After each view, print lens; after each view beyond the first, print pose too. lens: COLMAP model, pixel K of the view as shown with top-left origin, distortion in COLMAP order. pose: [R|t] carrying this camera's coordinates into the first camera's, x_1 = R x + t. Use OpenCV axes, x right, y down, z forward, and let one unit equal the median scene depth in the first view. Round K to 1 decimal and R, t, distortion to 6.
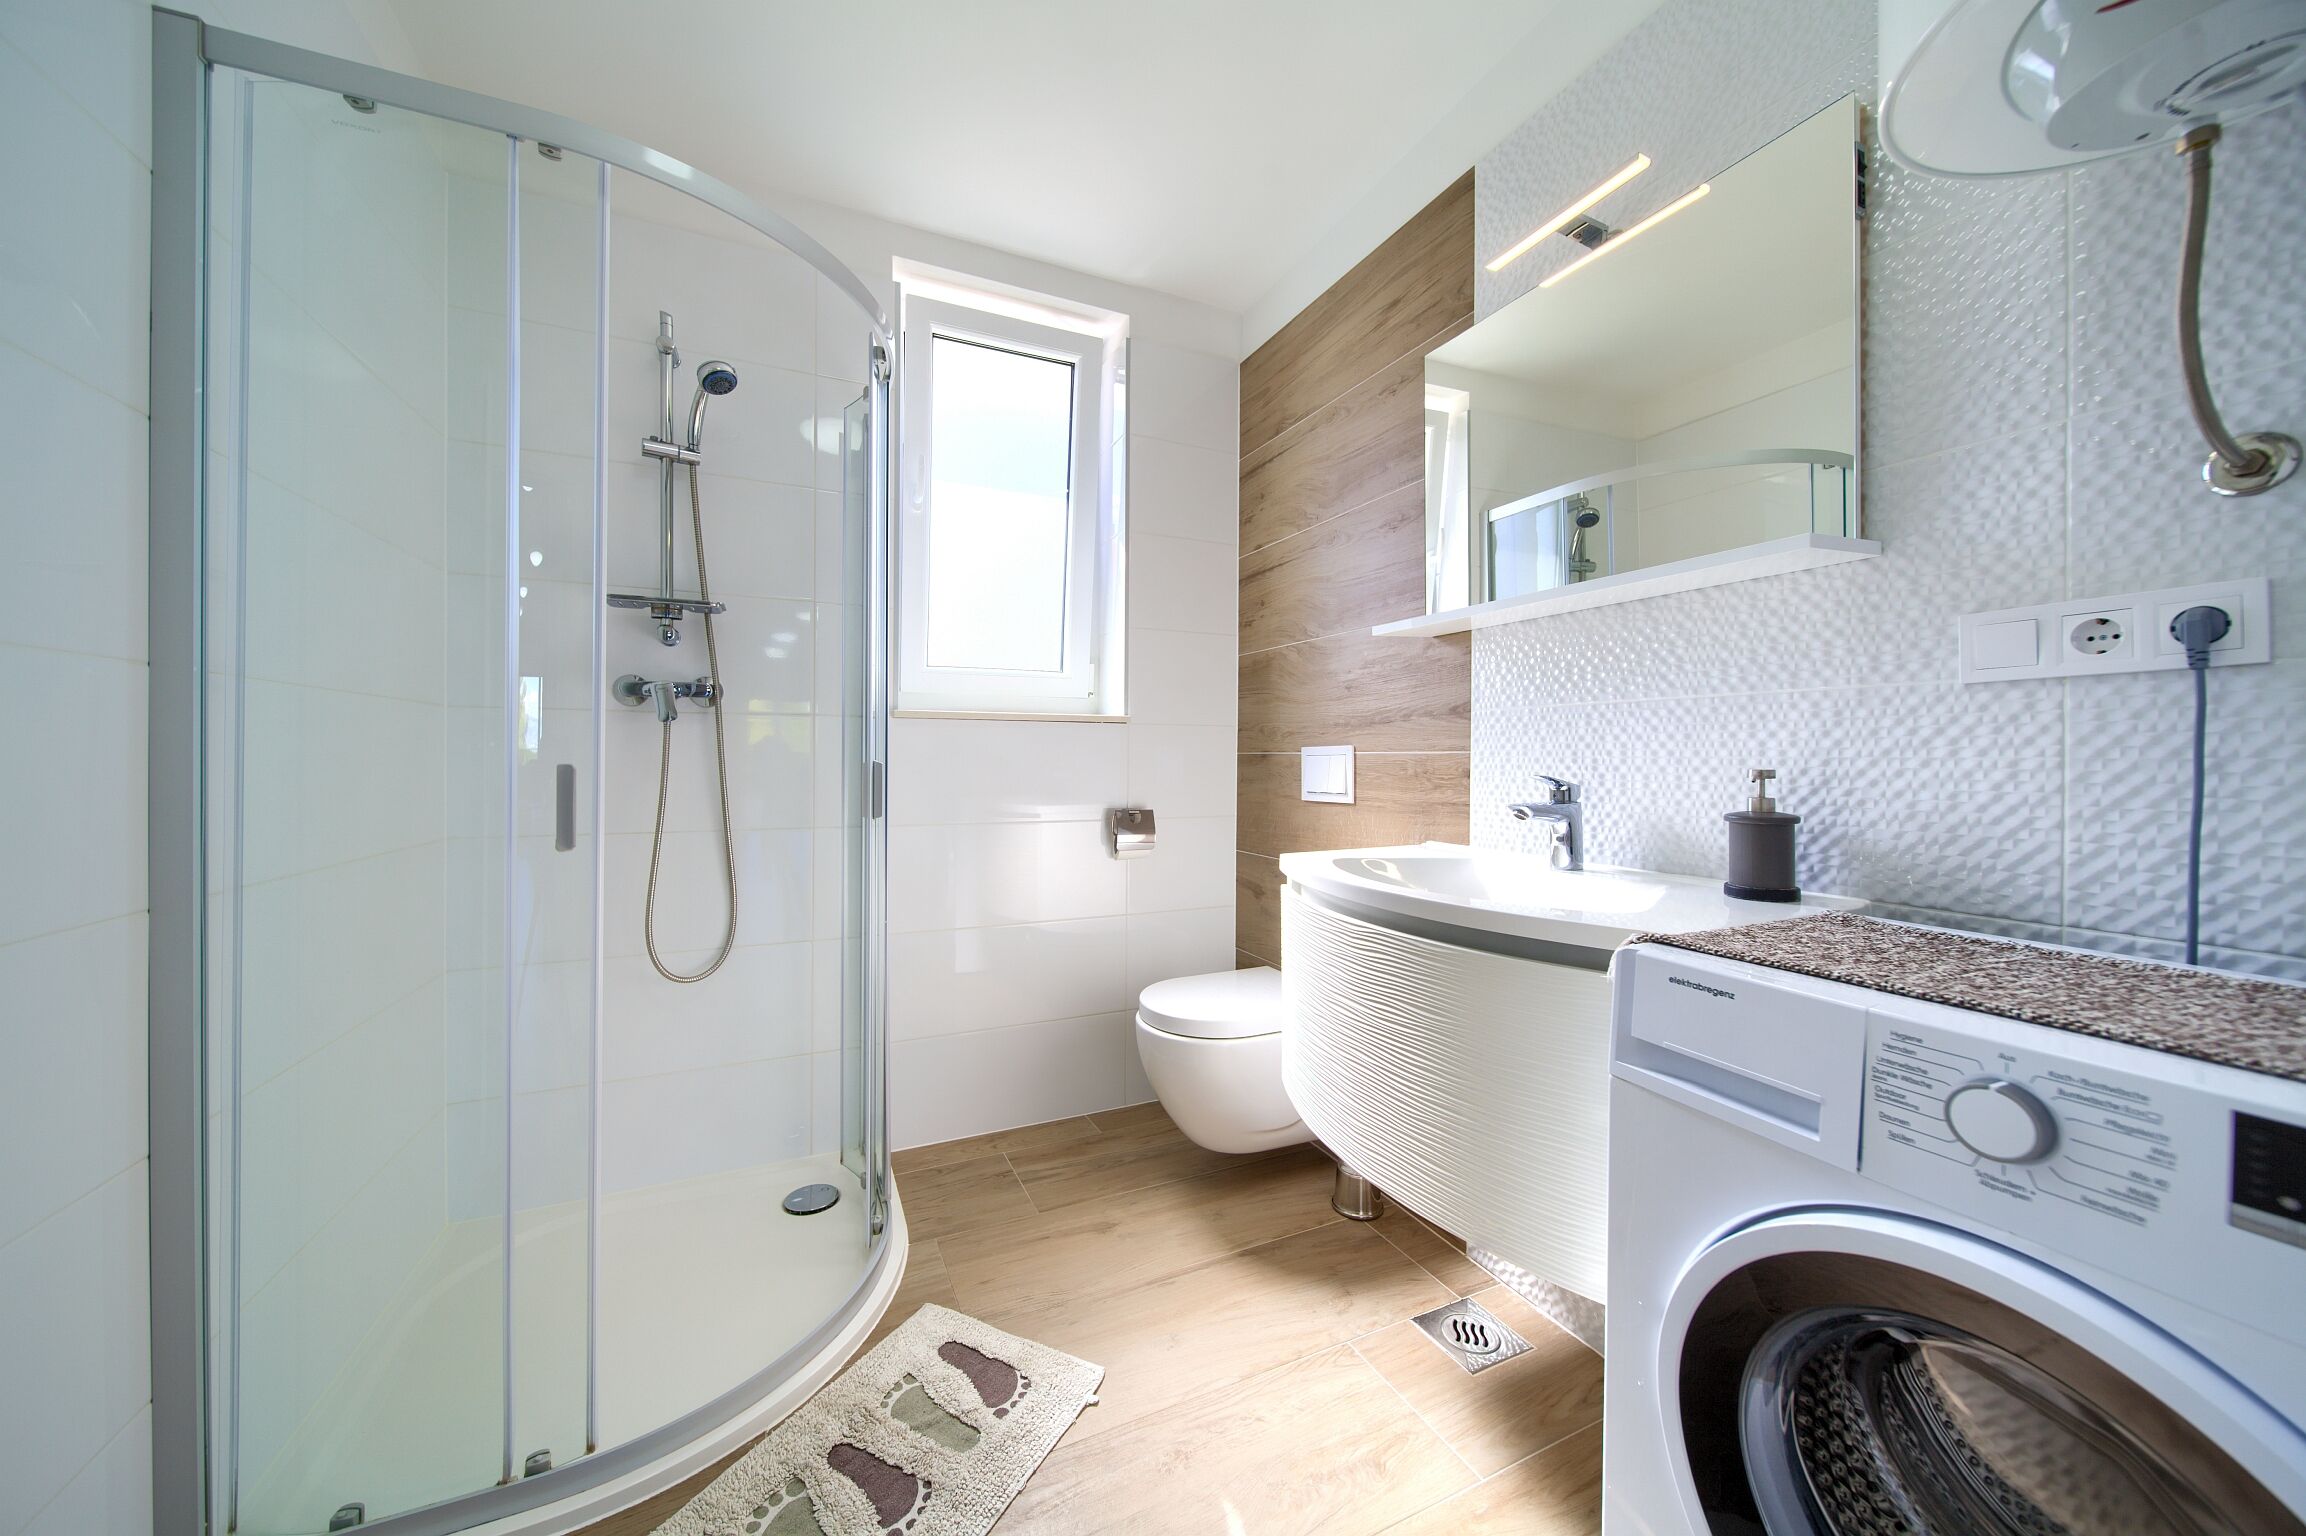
lens RADIAL K [[845.3, 0, 1160.3], [0, 845.3, 707.2], [0, 0, 1]] dist [0.000973, -0.002018]
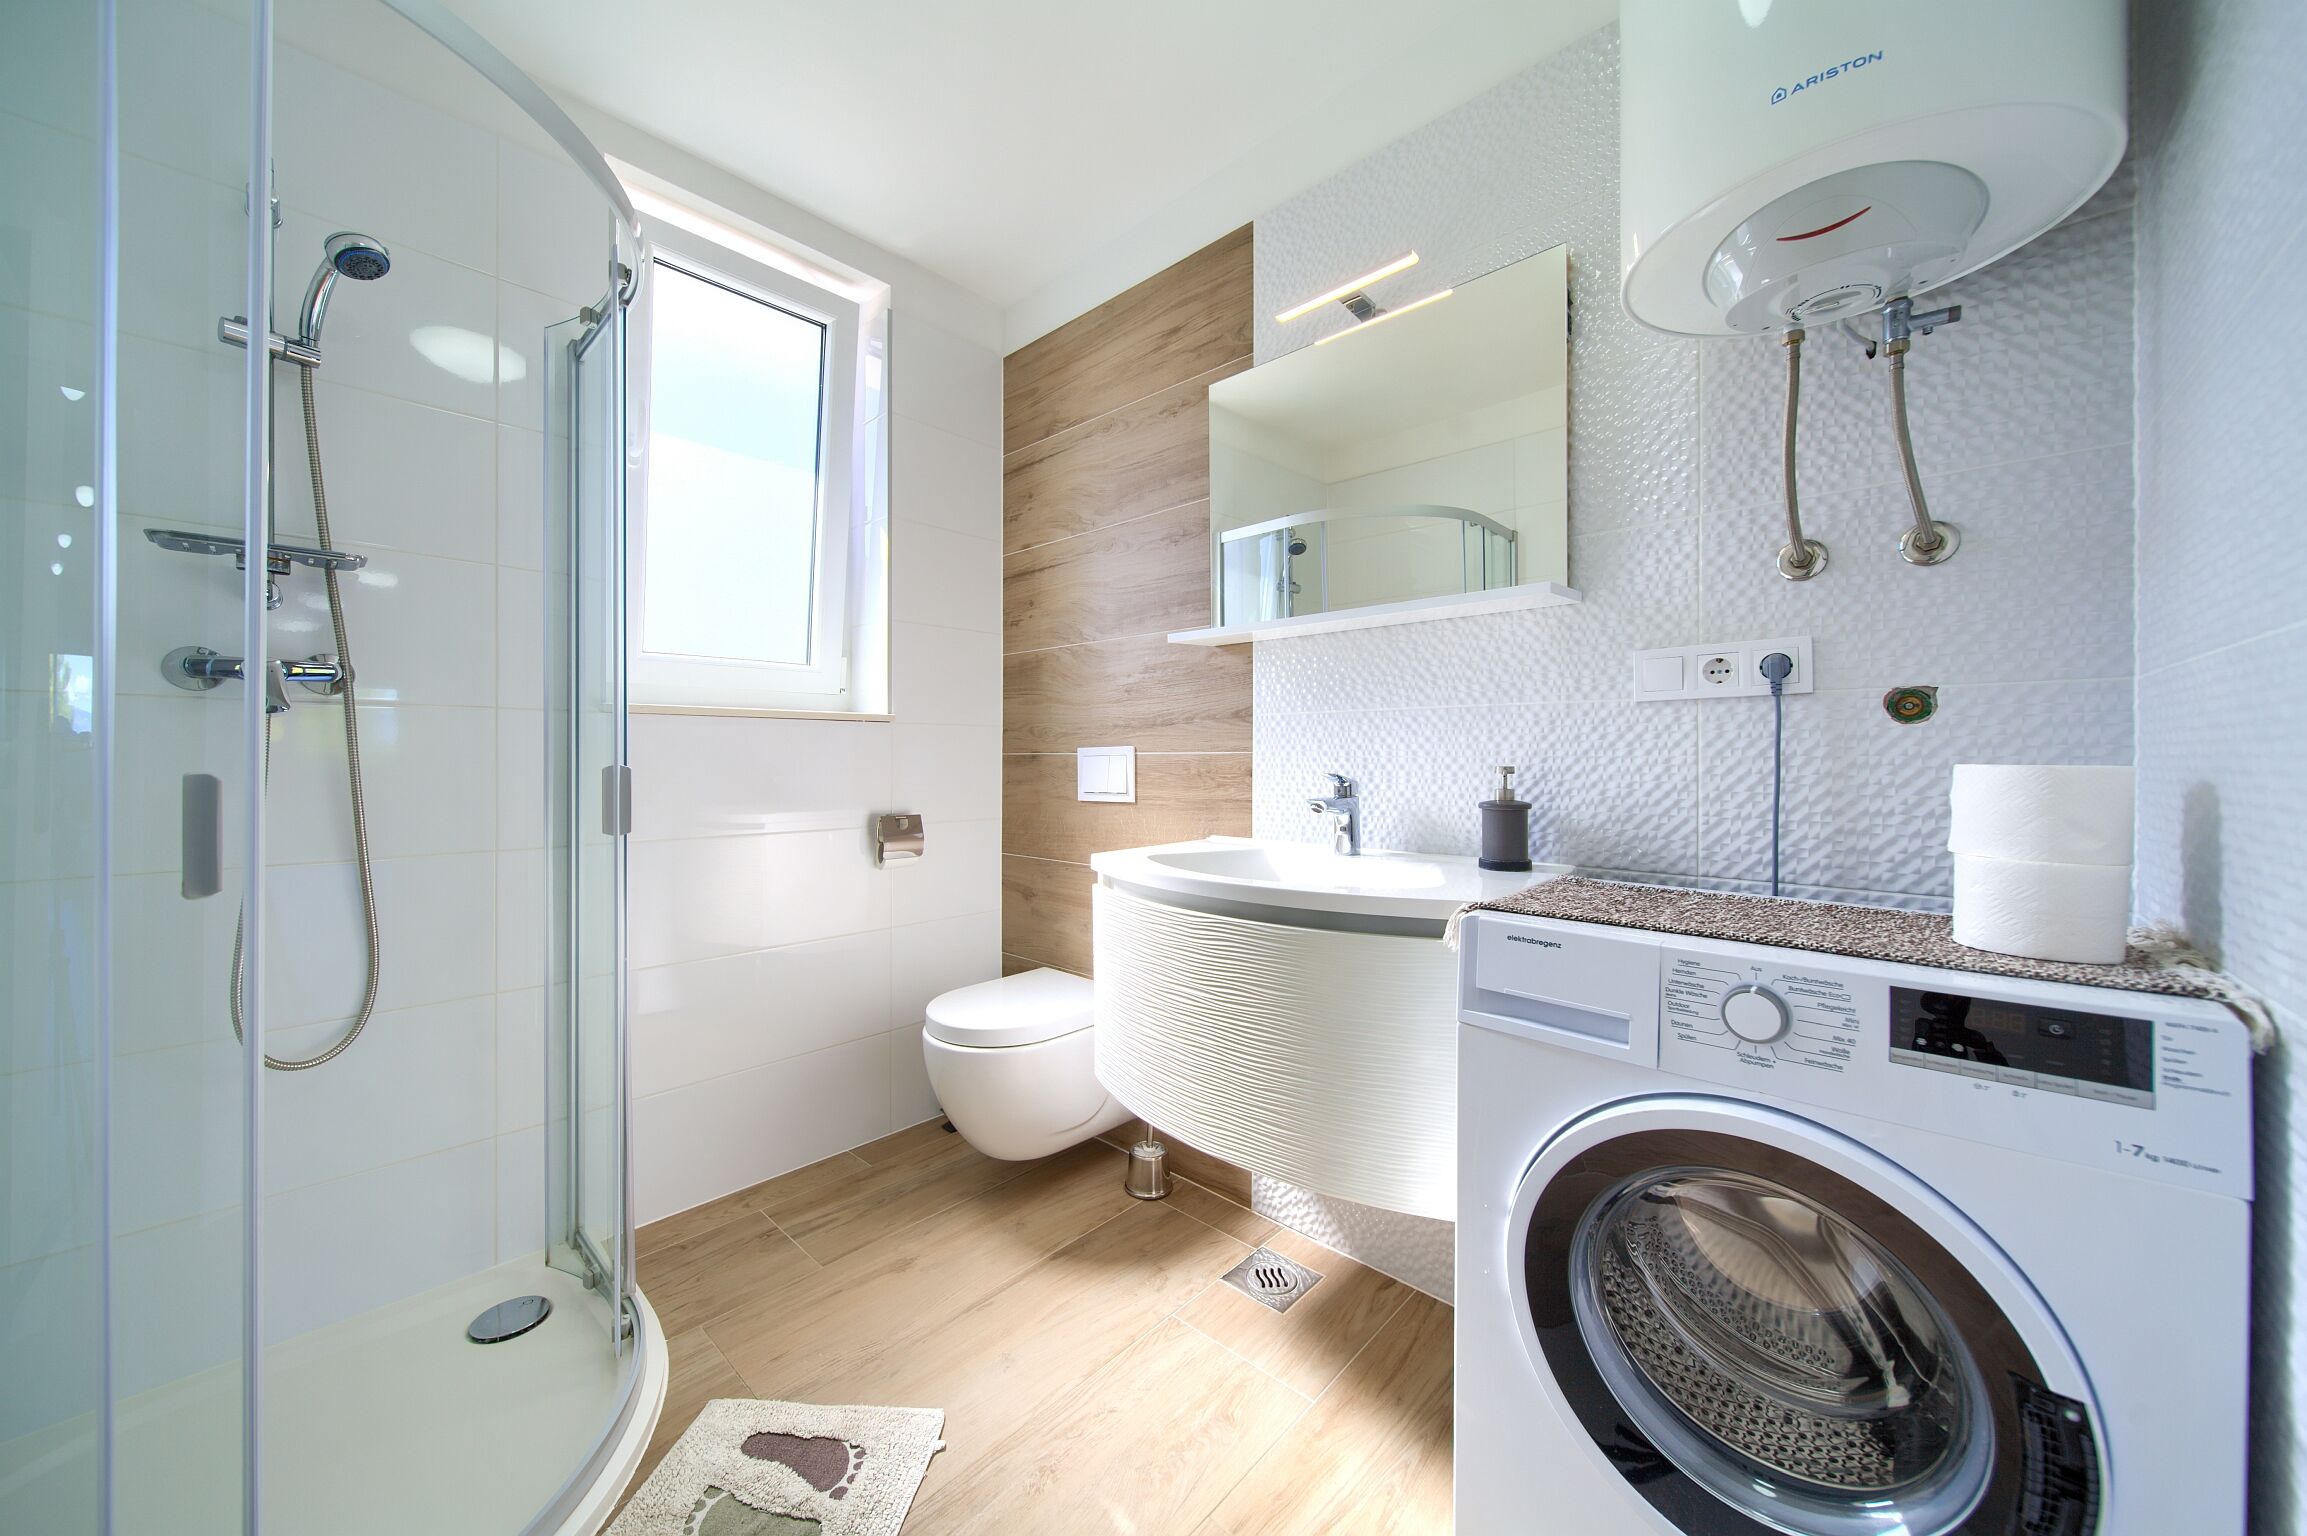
lens RADIAL K [[845.6, 0, 1160.8], [0, 845.6, 707.2], [0, 0, 1]] dist [0.000973, -0.002018]
pose [[0.919151, 0.018698, 0.393461, -0.231563], [-0.018623, 0.999819, -0.004008, 0.000355], [-0.393464, -0.003644, 0.919333, 0.044219]]
